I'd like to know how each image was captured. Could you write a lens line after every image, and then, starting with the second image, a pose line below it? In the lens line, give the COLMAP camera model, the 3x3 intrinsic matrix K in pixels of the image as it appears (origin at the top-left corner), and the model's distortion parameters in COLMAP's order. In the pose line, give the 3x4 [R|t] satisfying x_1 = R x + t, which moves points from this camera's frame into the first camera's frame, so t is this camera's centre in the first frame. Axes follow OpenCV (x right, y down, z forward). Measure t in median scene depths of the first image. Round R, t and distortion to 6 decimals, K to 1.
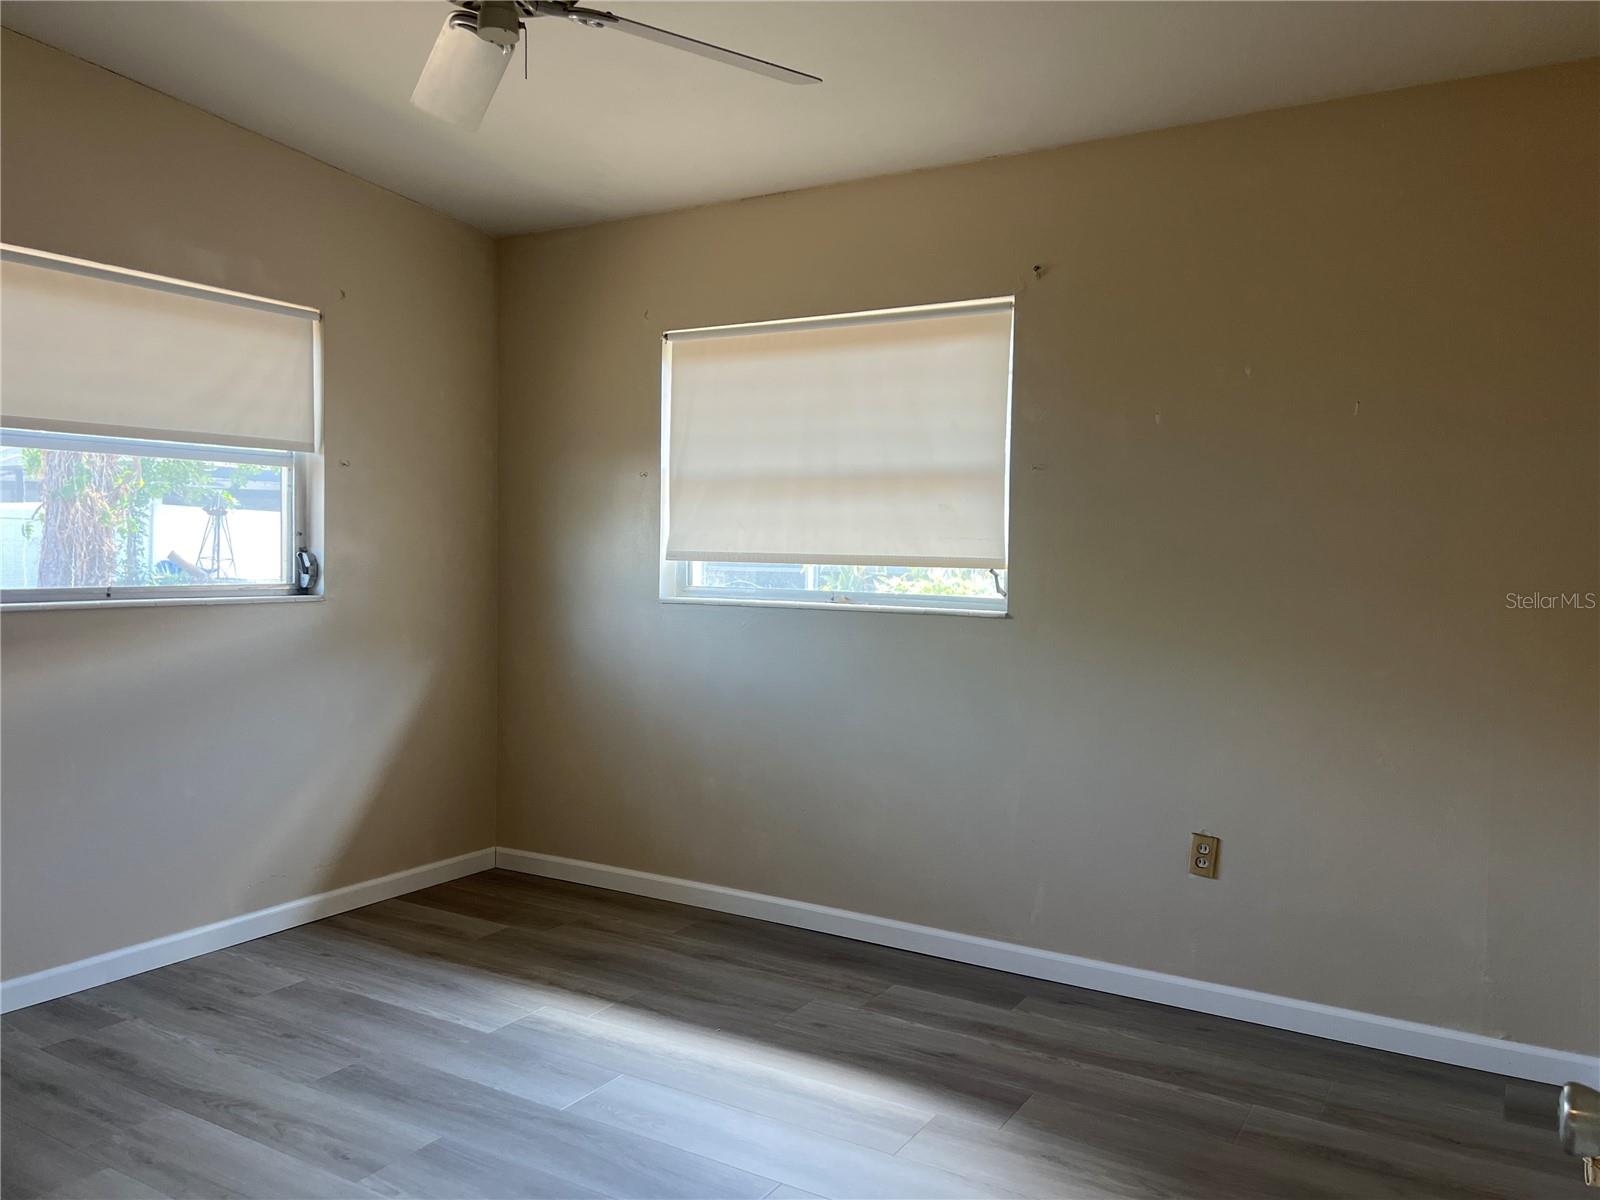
lens RADIAL K [[1207.7, 0, 801.6], [0, 1207.7, 610.3], [0, 0, 1]] dist [0.088898, -0.097999]
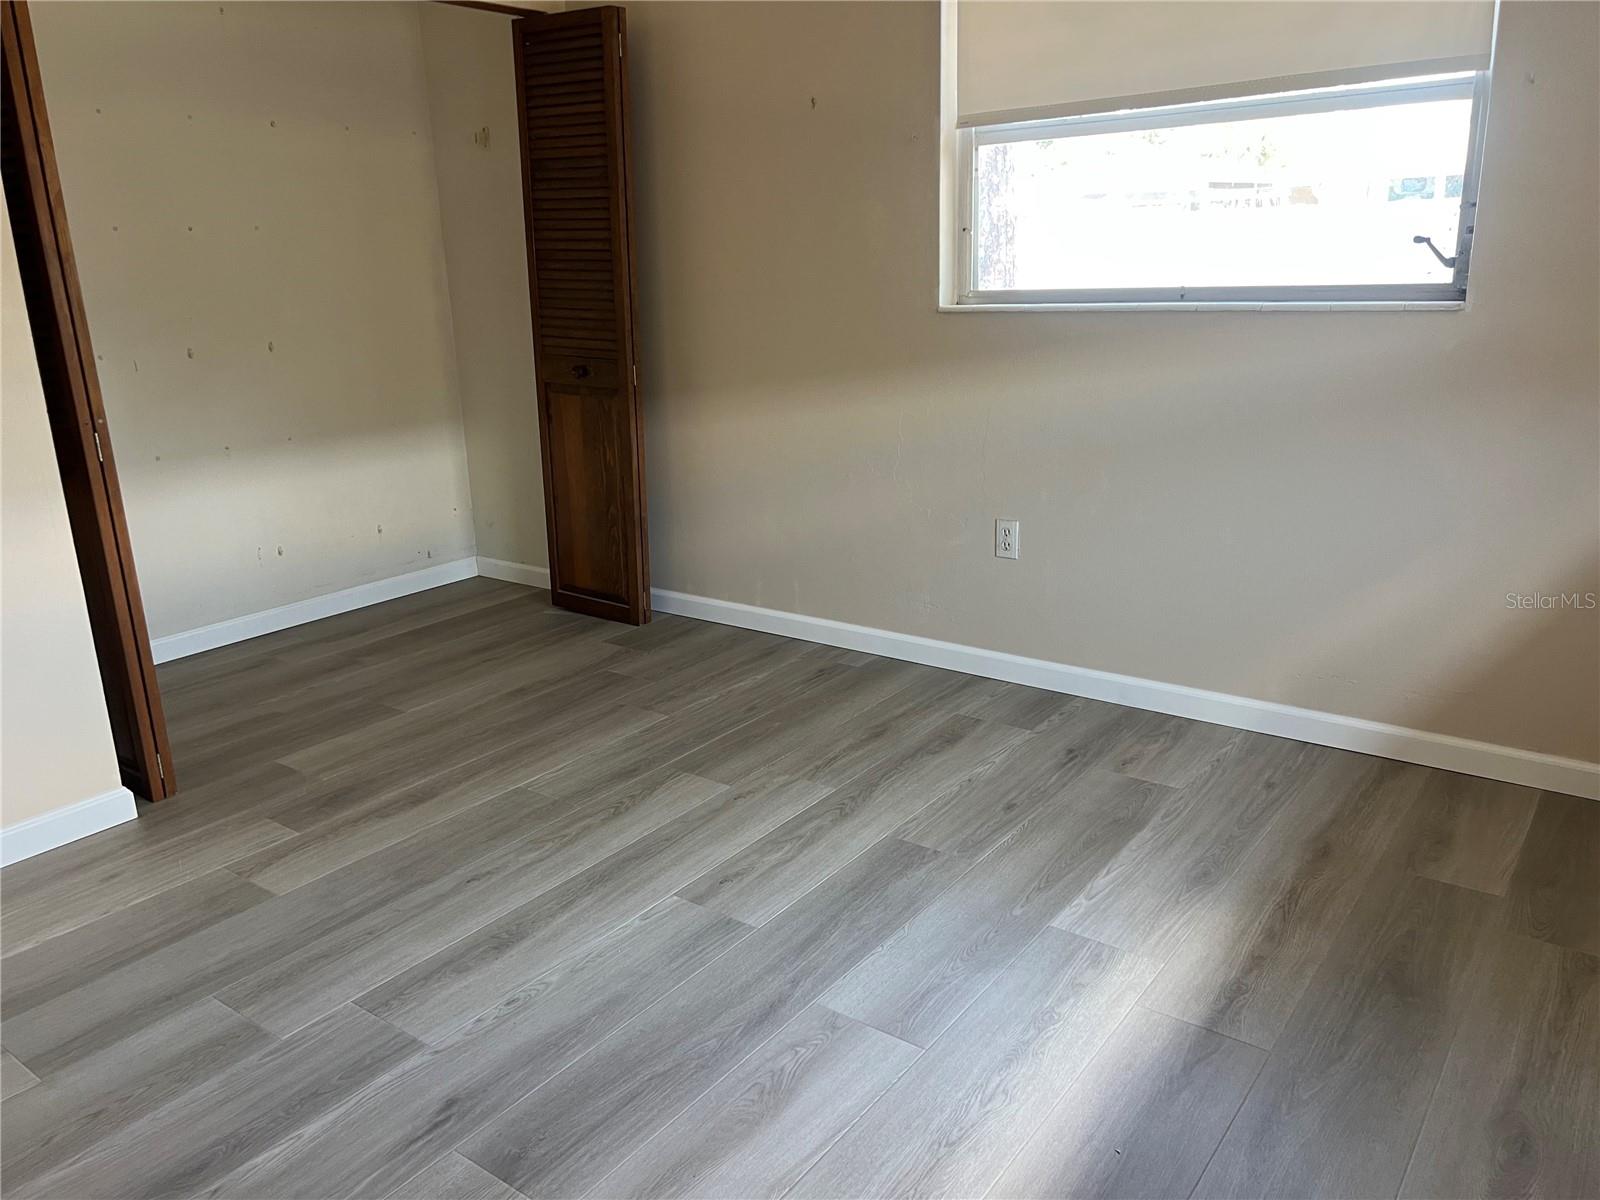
lens RADIAL K [[1207.7, 0, 801.6], [0, 1207.7, 610.3], [0, 0, 1]] dist [0.088898, -0.097999]
pose [[-0.097486, 0.272753, -0.957132, 0.392243], [-0.022896, 0.960844, 0.276143, -0.034230], [0.994974, 0.048834, -0.087424, 0.870541]]
